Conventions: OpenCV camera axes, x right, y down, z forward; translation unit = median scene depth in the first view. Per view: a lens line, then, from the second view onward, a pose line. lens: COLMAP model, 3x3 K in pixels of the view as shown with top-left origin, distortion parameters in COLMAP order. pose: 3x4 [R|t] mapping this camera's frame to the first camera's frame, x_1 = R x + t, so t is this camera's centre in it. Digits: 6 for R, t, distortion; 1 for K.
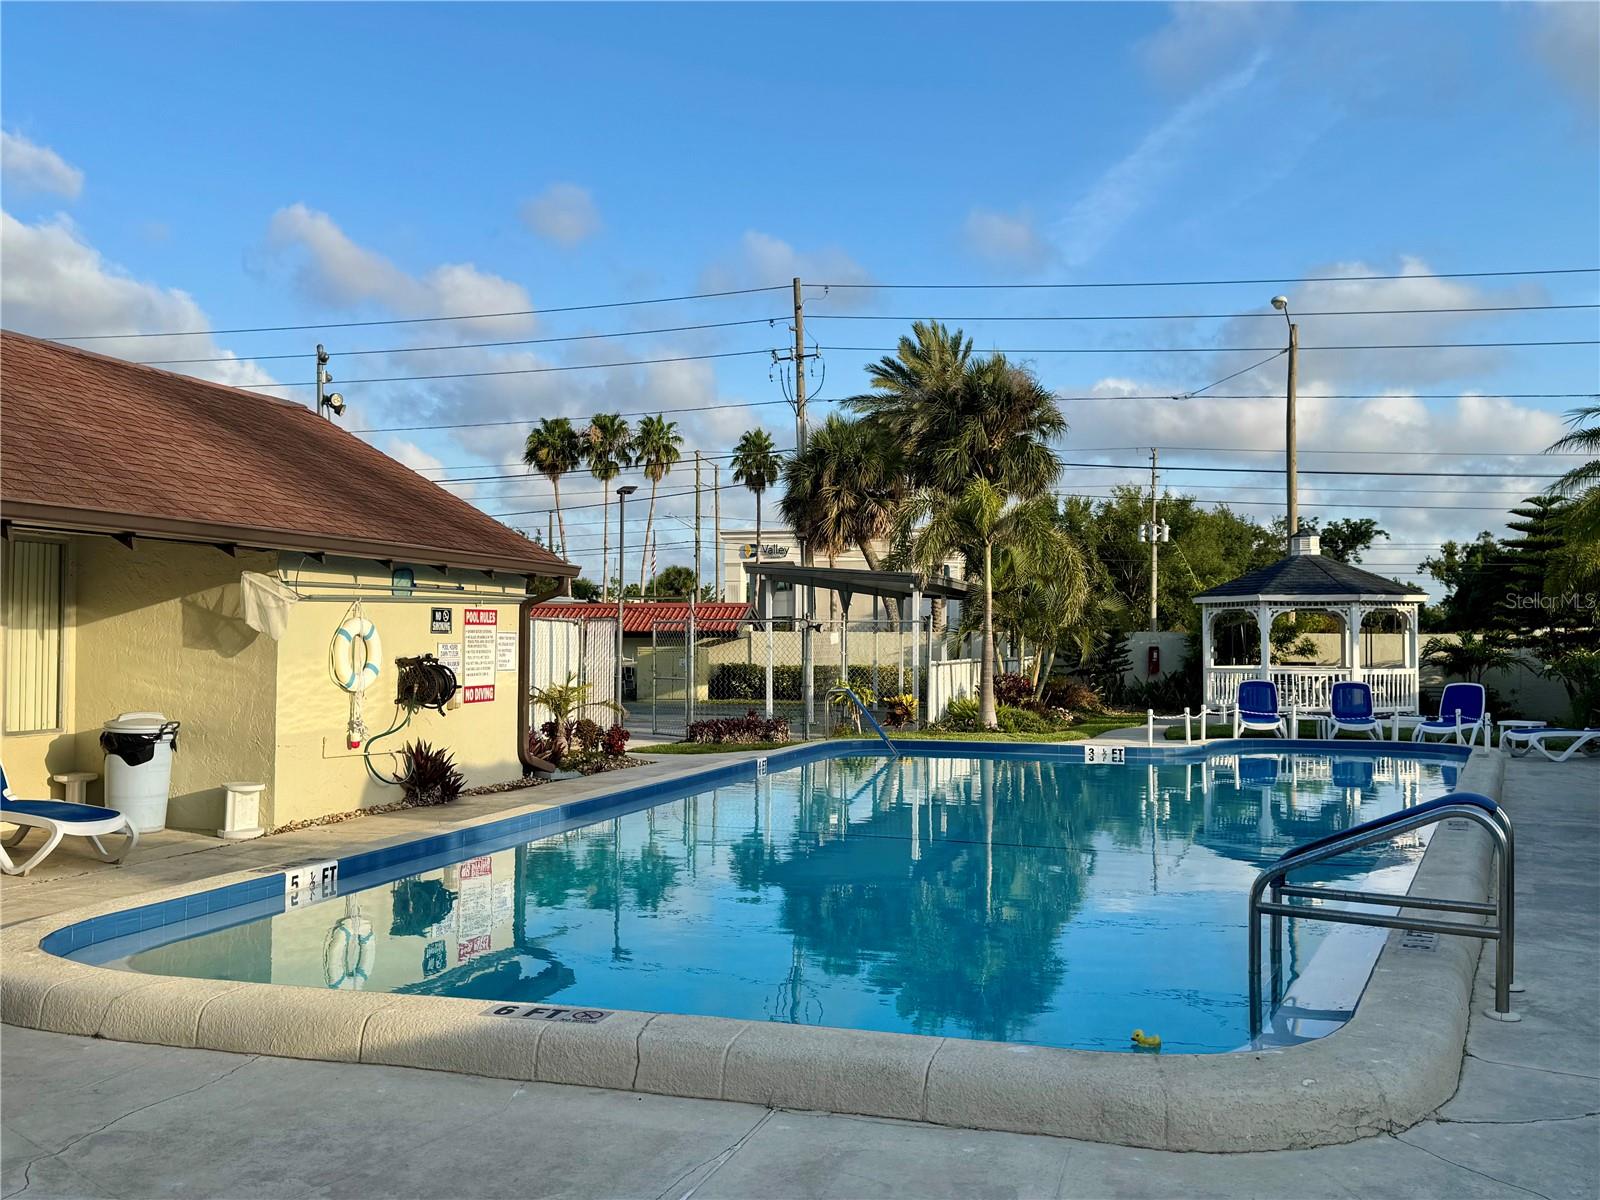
lens RADIAL K [[1468.8, 0, 800.0], [0, 1468.8, 600.0], [0, 0, 1]] dist [0.071599, -0.000983]
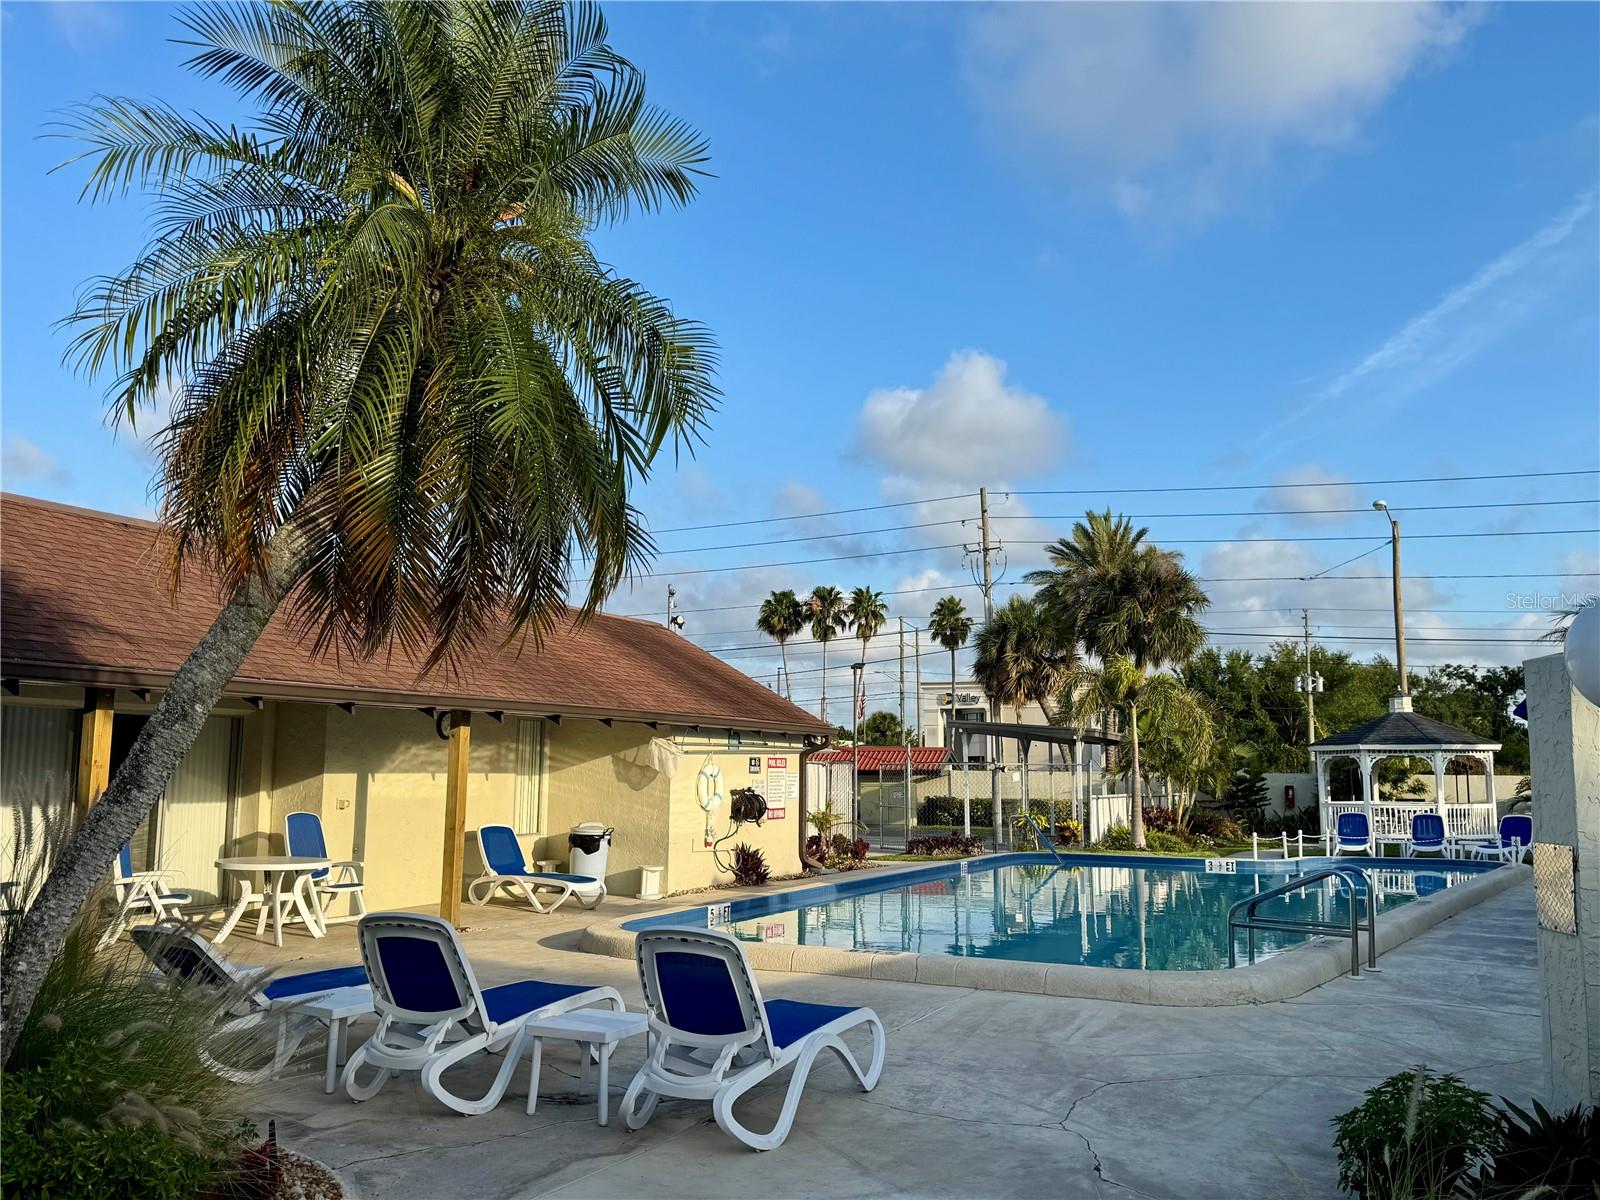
lens RADIAL K [[1307.2, 0, 800.0], [0, 1307.2, 600.0], [0, 0, 1]] dist [0.174771, -0.380051]
pose [[0.989635, -0.018125, -0.142460, 0.002310], [0.002894, 0.994319, -0.106402, -0.006502], [0.143579, 0.104887, 0.984065, -0.198548]]
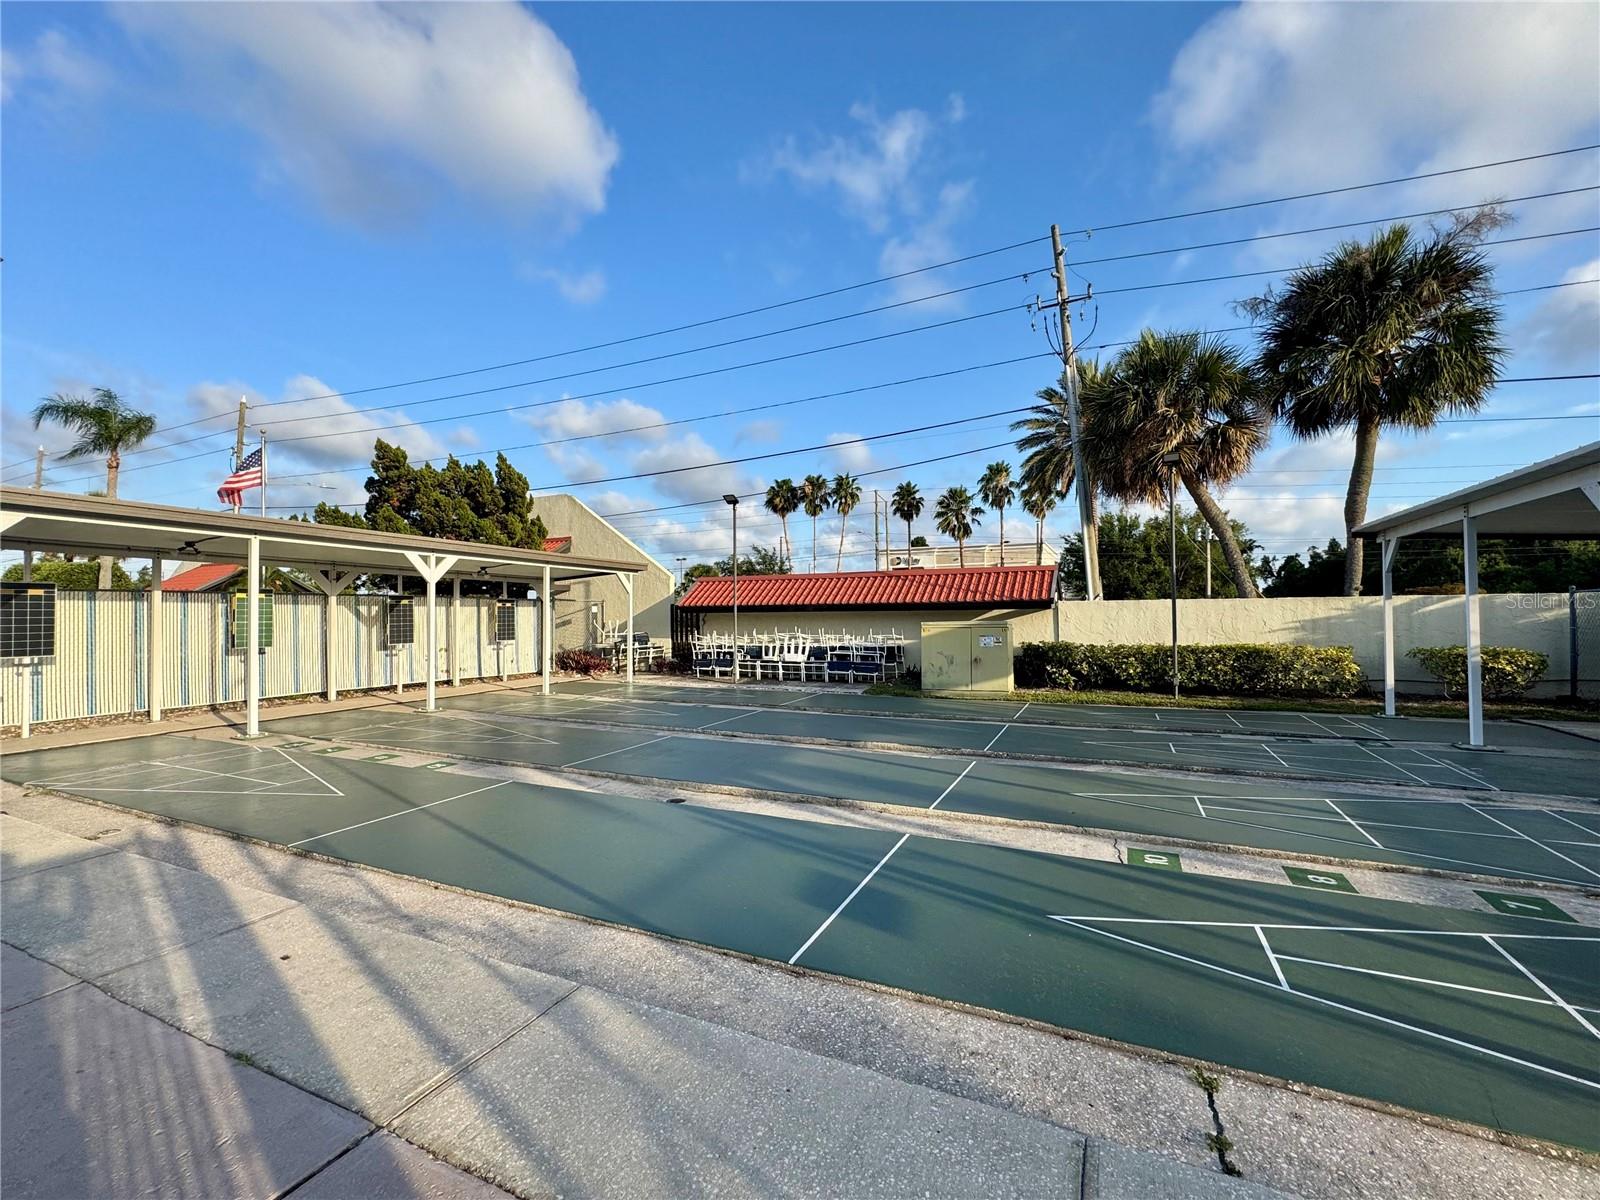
lens RADIAL K [[689.9, 0, 800.0], [0, 689.9, 600.0], [0, 0, 1]] dist [-0.000449, -0.000045]
pose [[0.991151, -0.012955, -0.132108, -0.181245], [0.013742, 0.999893, 0.005048, 0.025760], [0.132028, -0.006819, 0.991222, 0.914882]]
